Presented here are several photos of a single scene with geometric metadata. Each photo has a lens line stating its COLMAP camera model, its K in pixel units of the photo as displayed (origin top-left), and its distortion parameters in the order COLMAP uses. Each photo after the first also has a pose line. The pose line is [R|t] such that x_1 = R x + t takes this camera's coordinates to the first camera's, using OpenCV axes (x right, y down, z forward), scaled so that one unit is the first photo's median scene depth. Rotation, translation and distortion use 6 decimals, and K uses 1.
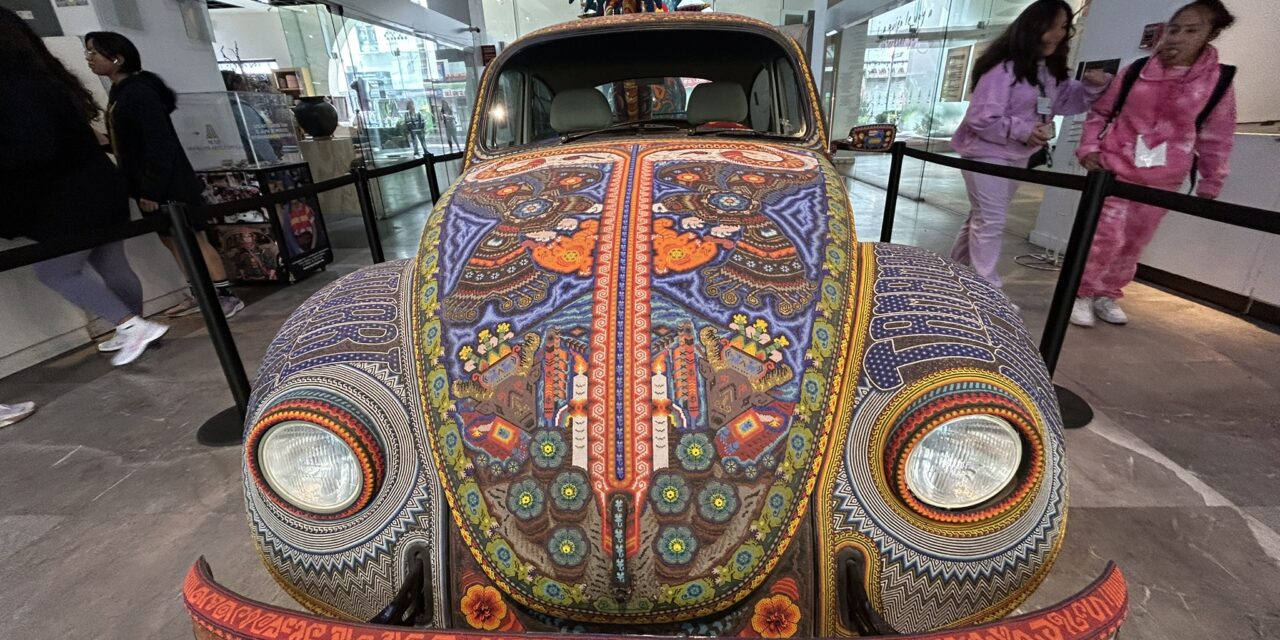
lens RADIAL K [[516.8, 0, 632.0], [0, 516.8, 318.5], [0, 0, 1]] dist [0.000862, 0.000003]
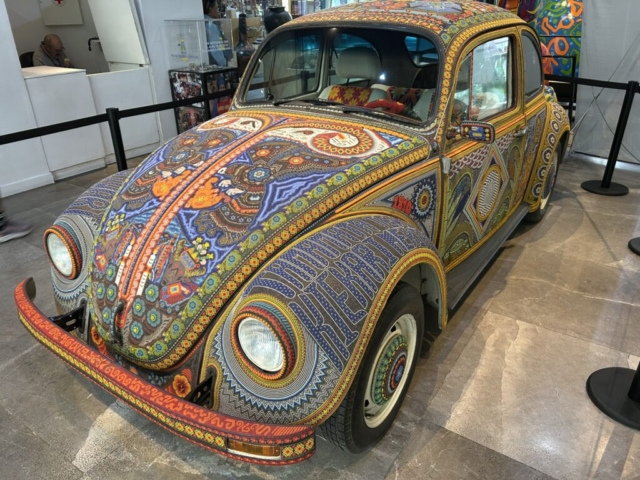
lens RADIAL K [[480.5, 0, 319.1], [0, 480.5, 243.3], [0, 0, 1]] dist [0.002909, -0.014760]
pose [[0.855799, 0.258754, -0.447945, 1.361610], [-0.218458, 0.965685, 0.140461, -0.327226], [0.468918, -0.022349, 0.882959, -0.382406]]
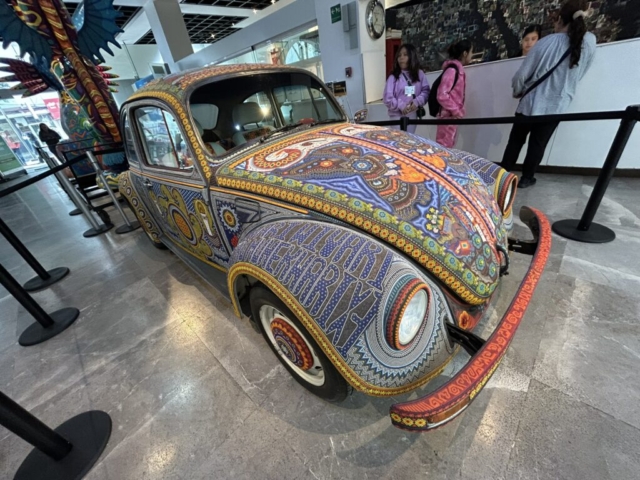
lens RADIAL K [[259.4, 0, 317.7], [0, 259.4, 241.8], [0, 0, 1]] dist [0.000192, -0.000027]
pose [[0.655735, -0.429582, 0.620863, -1.300591], [0.388519, 0.897104, 0.210375, -0.280226], [-0.647352, 0.103267, 0.755163, 0.484914]]
